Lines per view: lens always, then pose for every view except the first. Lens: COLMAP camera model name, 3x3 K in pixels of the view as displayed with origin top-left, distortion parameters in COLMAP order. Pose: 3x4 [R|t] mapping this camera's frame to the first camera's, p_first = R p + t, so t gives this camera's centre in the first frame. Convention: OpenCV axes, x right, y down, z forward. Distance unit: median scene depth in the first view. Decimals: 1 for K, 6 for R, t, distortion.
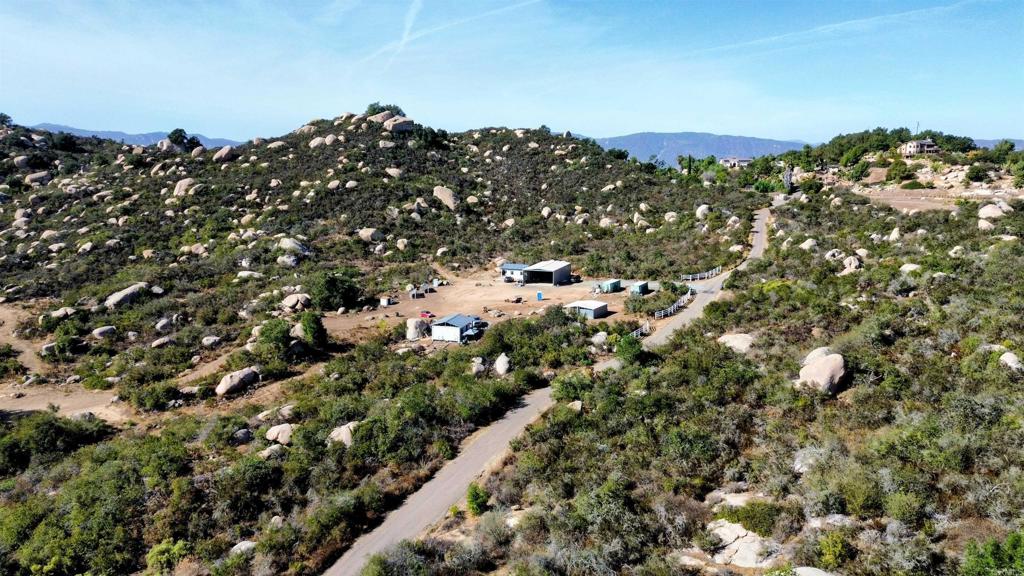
lens RADIAL K [[718.4, 0, 509.5], [0, 718.4, 285.0], [0, 0, 1]] dist [0.078509, -0.081639]
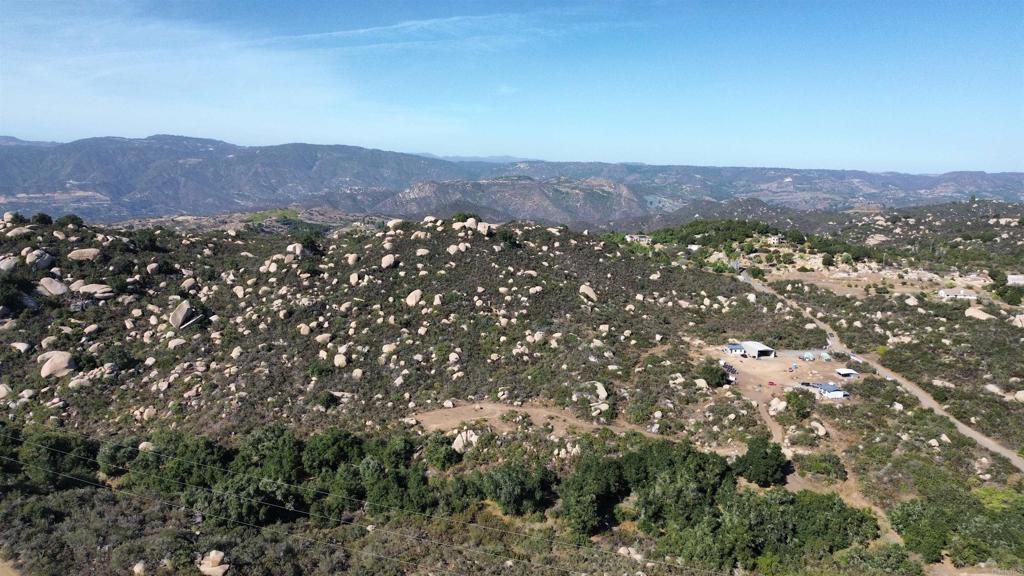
lens RADIAL K [[718.4, 0, 509.5], [0, 718.4, 285.0], [0, 0, 1]] dist [0.078509, -0.081639]
pose [[0.880012, -0.056611, 0.471566, -0.875697], [0.060633, 0.998138, 0.006674, -0.148957], [-0.471065, 0.022719, 0.881806, -0.210313]]
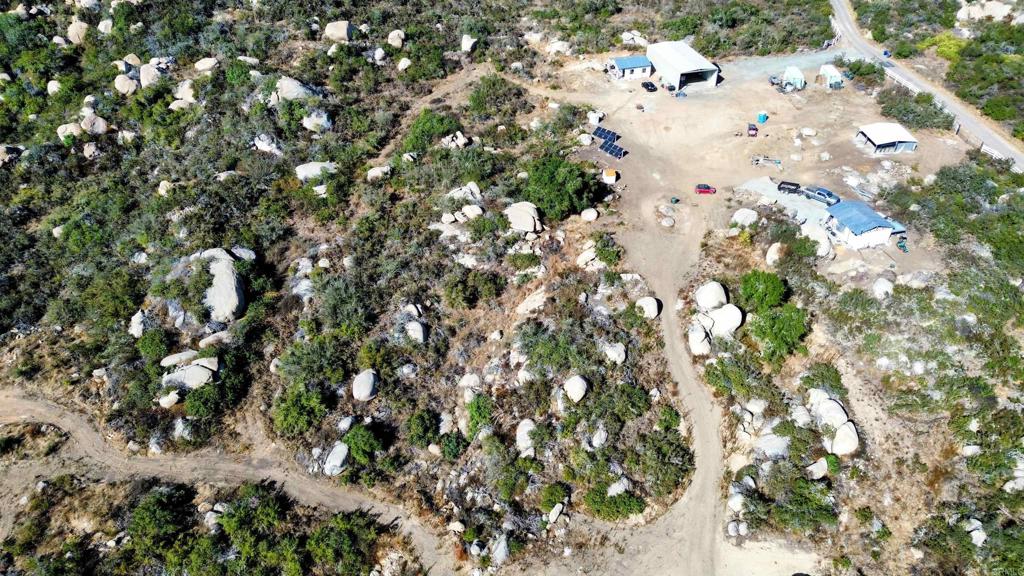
lens RADIAL K [[718.4, 0, 509.5], [0, 718.4, 285.0], [0, 0, 1]] dist [0.078509, -0.081639]
pose [[0.821666, -0.357727, 0.443731, -0.355262], [0.106676, 0.861277, 0.496811, -0.146871], [-0.559898, -0.360877, 0.745843, 0.268833]]
